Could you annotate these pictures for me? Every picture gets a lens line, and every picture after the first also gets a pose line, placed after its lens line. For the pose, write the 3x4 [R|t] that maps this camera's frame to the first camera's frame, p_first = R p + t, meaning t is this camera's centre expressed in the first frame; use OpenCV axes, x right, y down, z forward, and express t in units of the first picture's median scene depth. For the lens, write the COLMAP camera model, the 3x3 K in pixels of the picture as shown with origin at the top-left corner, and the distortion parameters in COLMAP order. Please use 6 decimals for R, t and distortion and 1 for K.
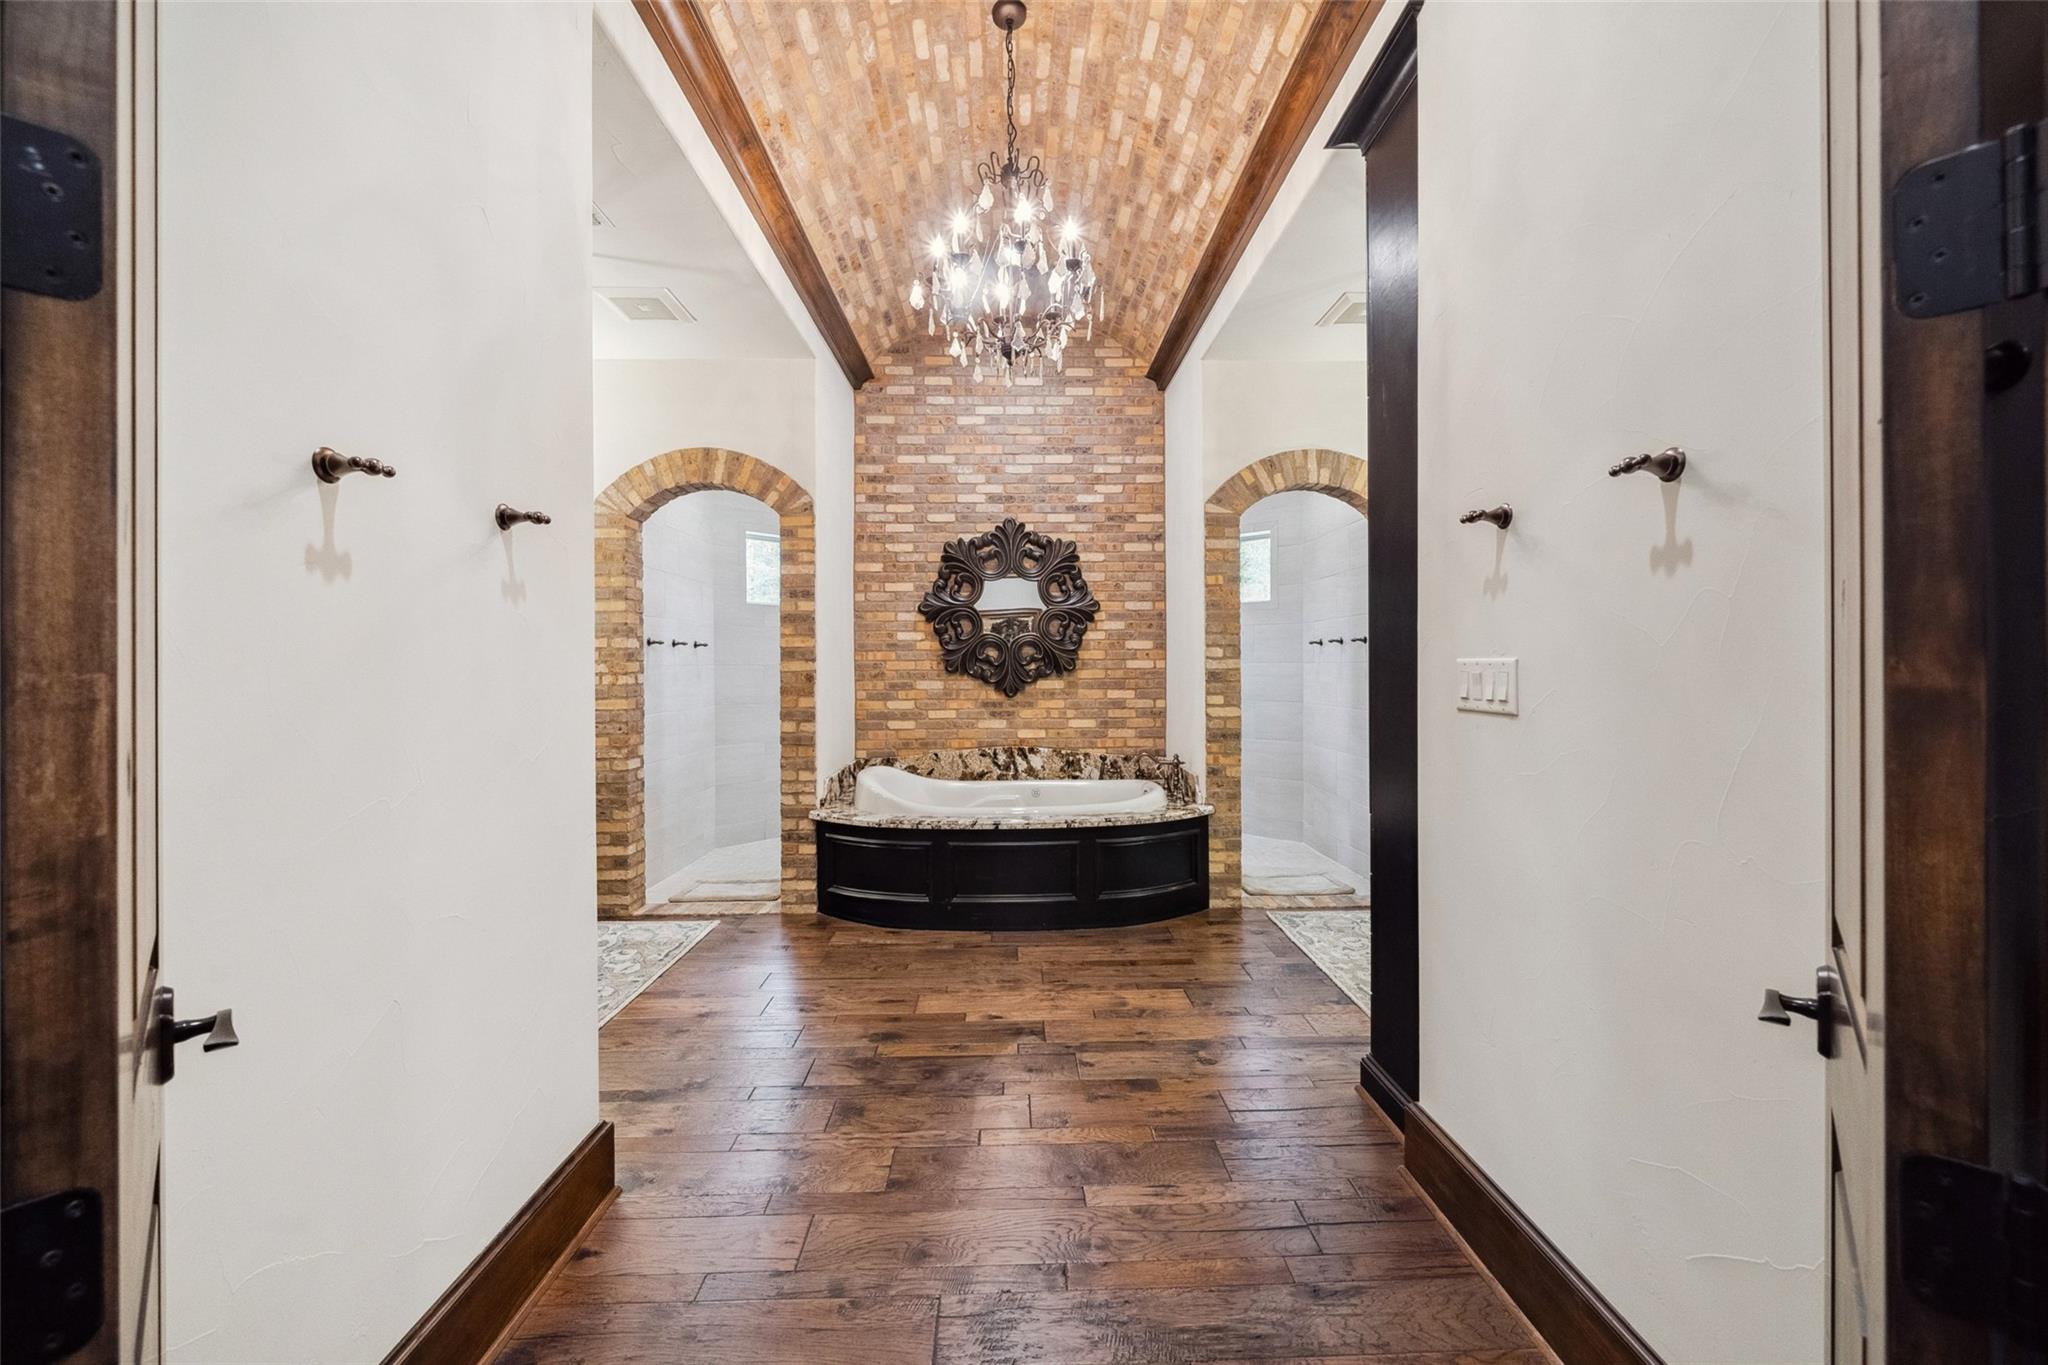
lens RADIAL K [[745.2, 0, 1033.9], [0, 745.2, 672.7], [0, 0, 1]] dist [-0.001690, -0.000018]
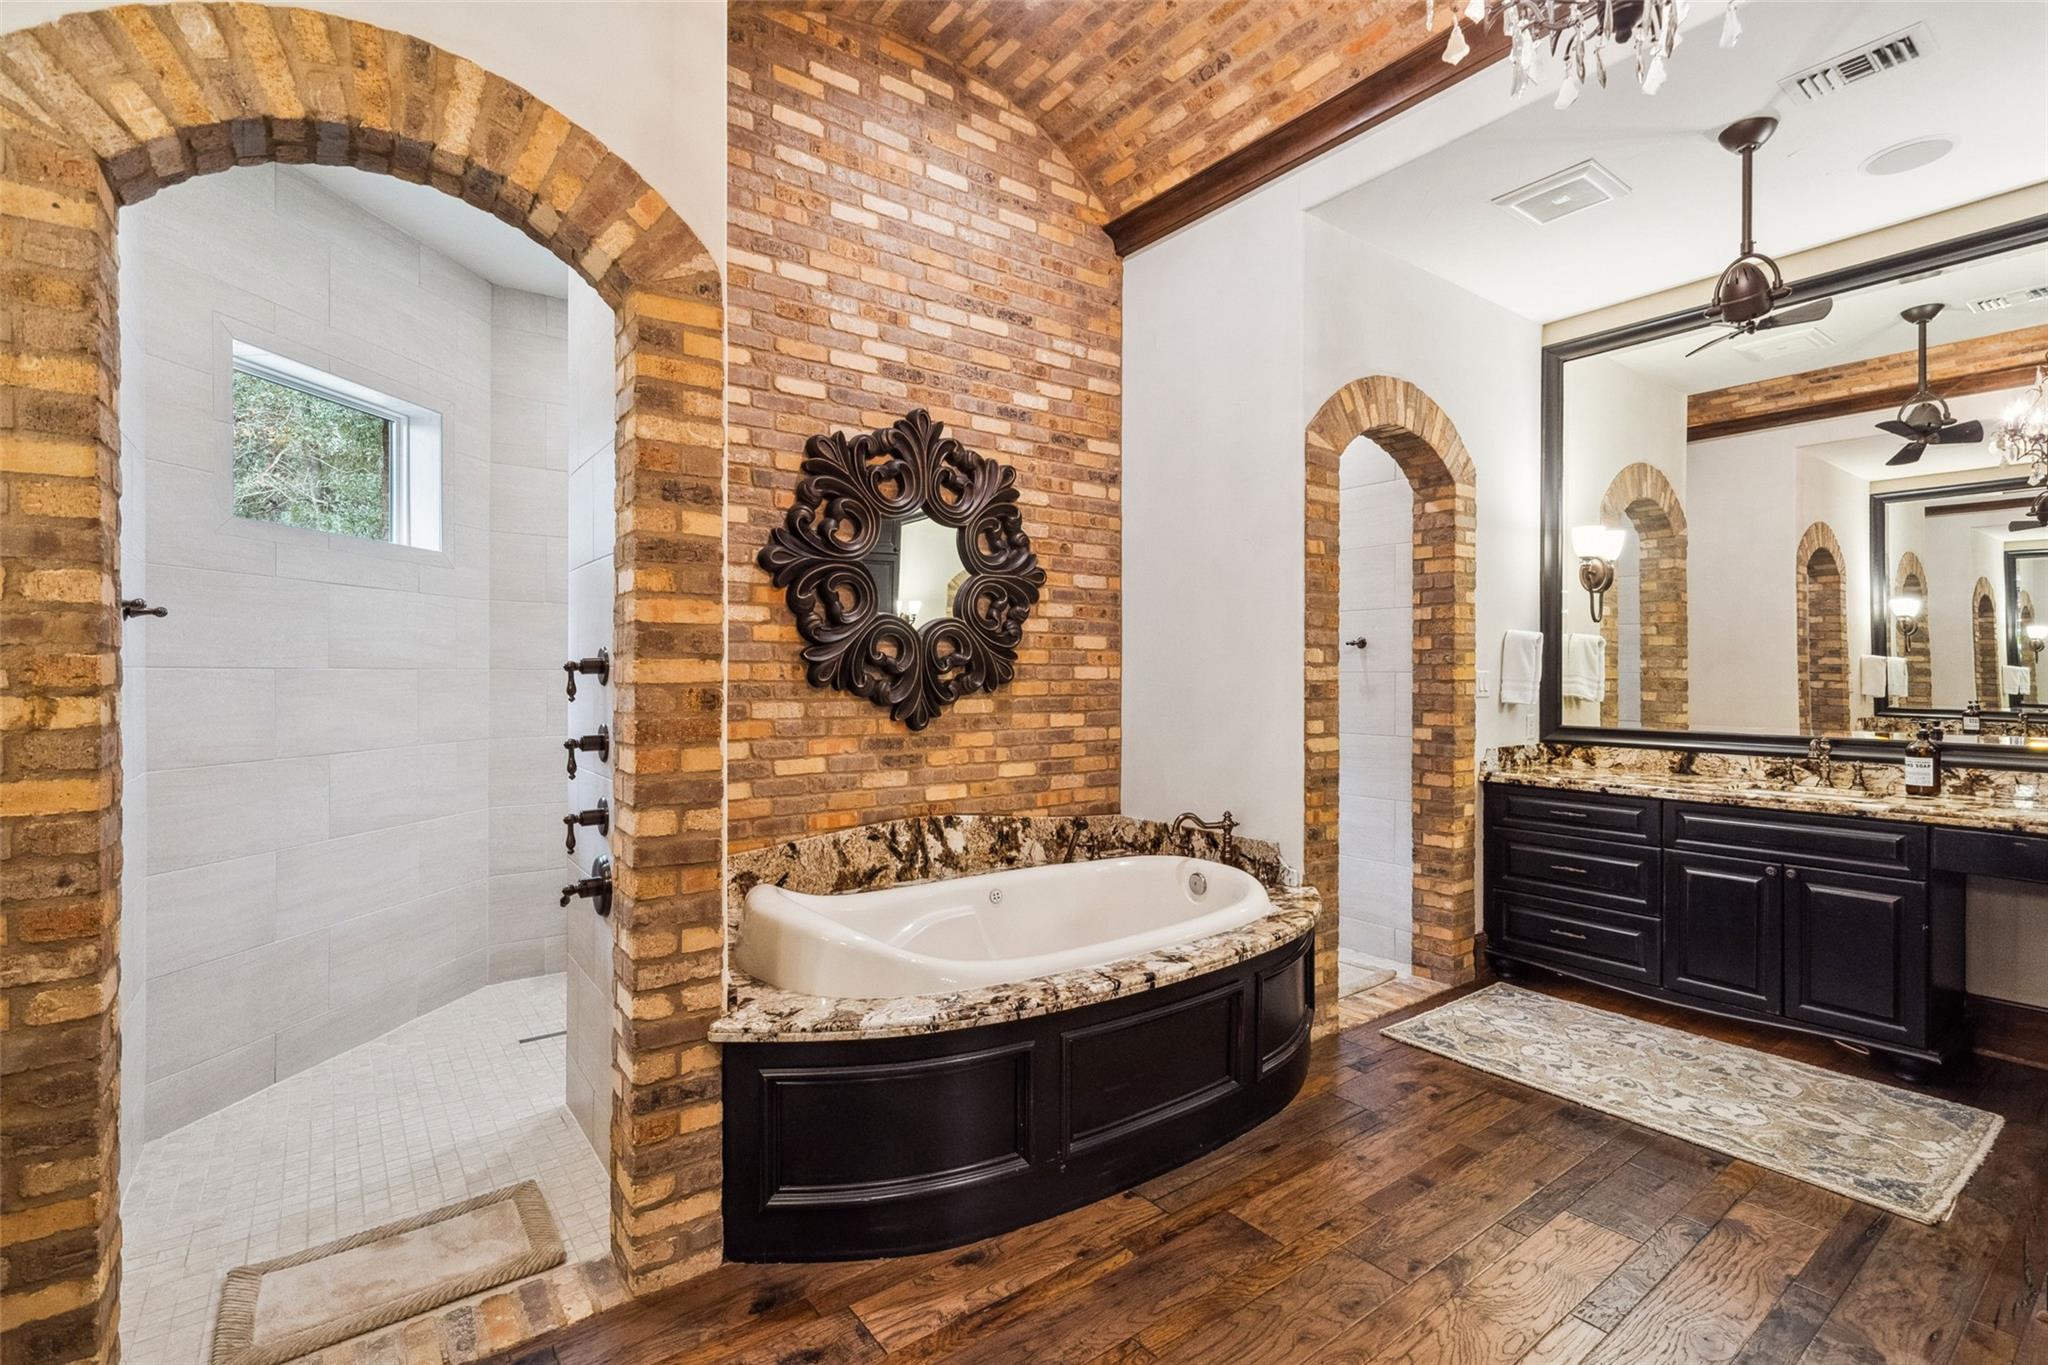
lens RADIAL K [[912.3, 0, 1018.4], [0, 912.3, 681.8], [0, 0, 1]] dist [-0.000596, 0.001325]
pose [[0.823605, 0.001646, 0.567161, -0.359048], [0.000168, 0.999995, -0.003146, -0.001148], [-0.567164, 0.002686, 0.823601, 0.392437]]
